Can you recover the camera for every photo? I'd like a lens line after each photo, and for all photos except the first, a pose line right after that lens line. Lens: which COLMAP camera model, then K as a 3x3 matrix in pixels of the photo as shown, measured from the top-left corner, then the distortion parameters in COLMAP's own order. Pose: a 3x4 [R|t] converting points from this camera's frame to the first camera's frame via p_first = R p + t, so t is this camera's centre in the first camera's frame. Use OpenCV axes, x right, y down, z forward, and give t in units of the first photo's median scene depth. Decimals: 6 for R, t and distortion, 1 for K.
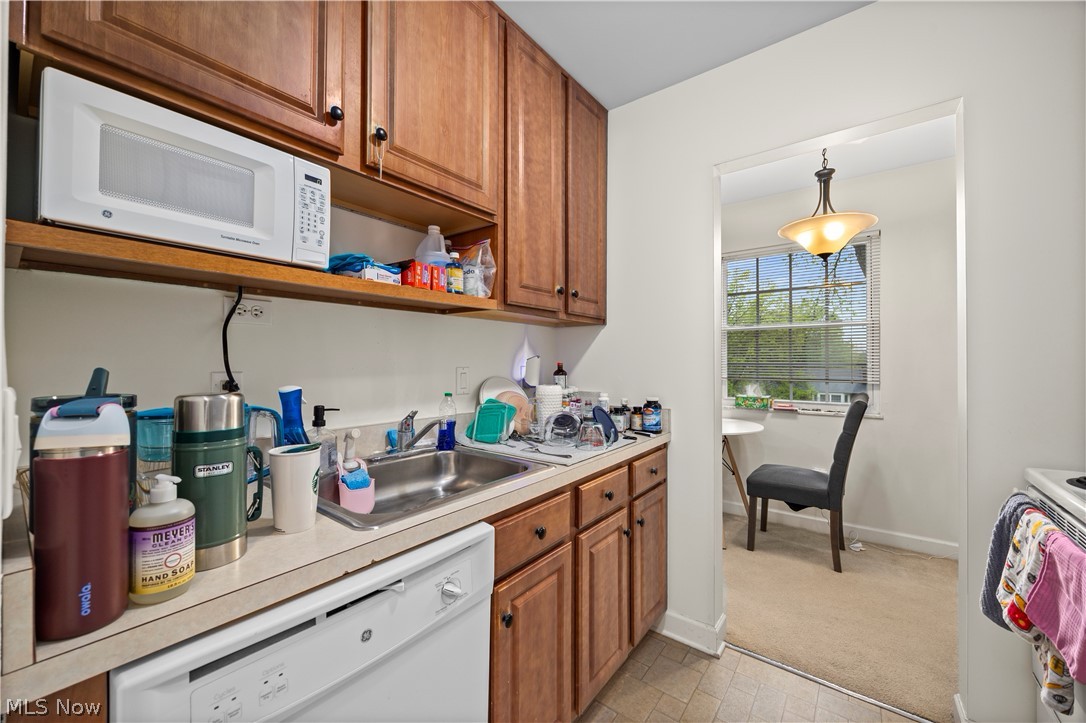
lens RADIAL K [[418.2, 0, 545.1], [0, 418.2, 360.1], [0, 0, 1]] dist [-0.000397, 0.000100]
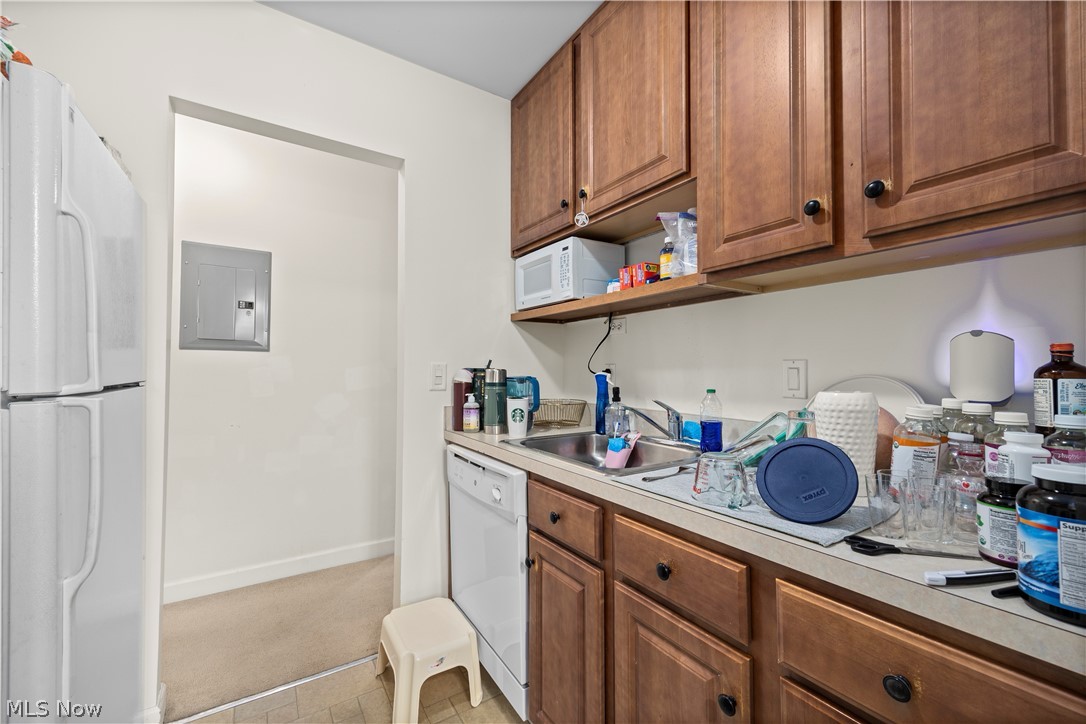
lens RADIAL K [[443.5, 0, 541.5], [0, 443.5, 362.1], [0, 0, 1]] dist [0.010370, -0.000369]
pose [[-0.340281, -0.017553, -0.940160, 0.738230], [0.001248, 0.999816, -0.019118, 0.039078], [0.940323, -0.007678, -0.340197, 0.964593]]
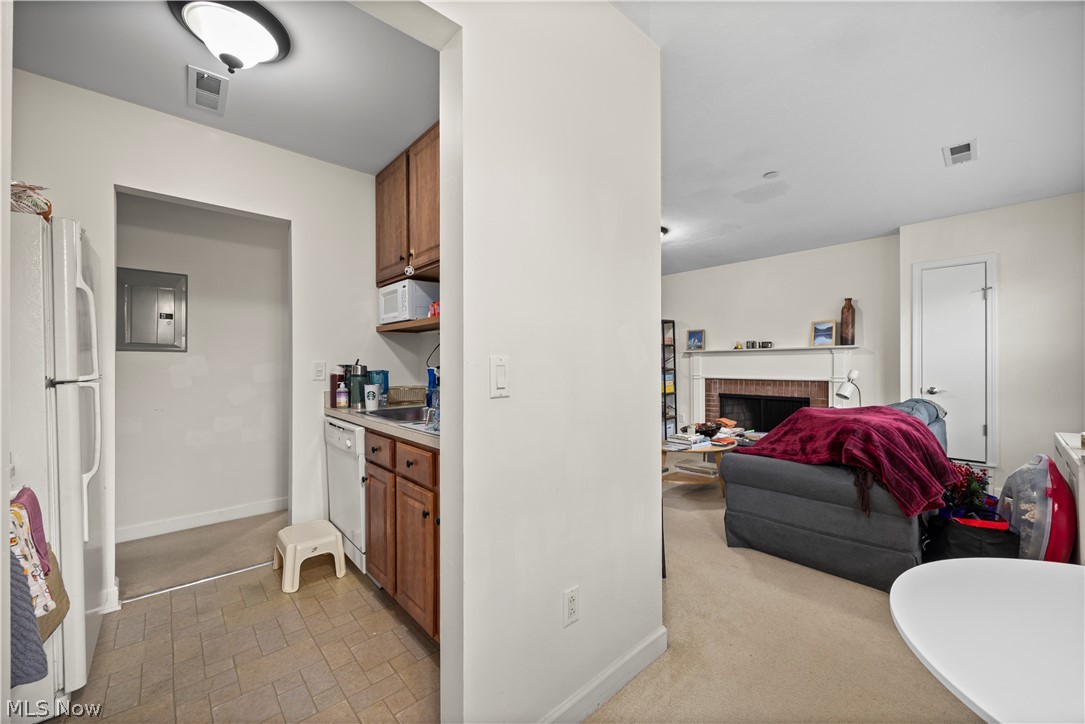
lens RADIAL K [[420.8, 0, 540.0], [0, 420.8, 364.8], [0, 0, 1]] dist [-0.001670, -0.000184]
pose [[-0.185042, 0.002443, -0.982728, 1.177312], [0.005479, 0.999984, 0.001455, 0.033558], [0.982715, -0.005115, -0.185053, 1.465308]]
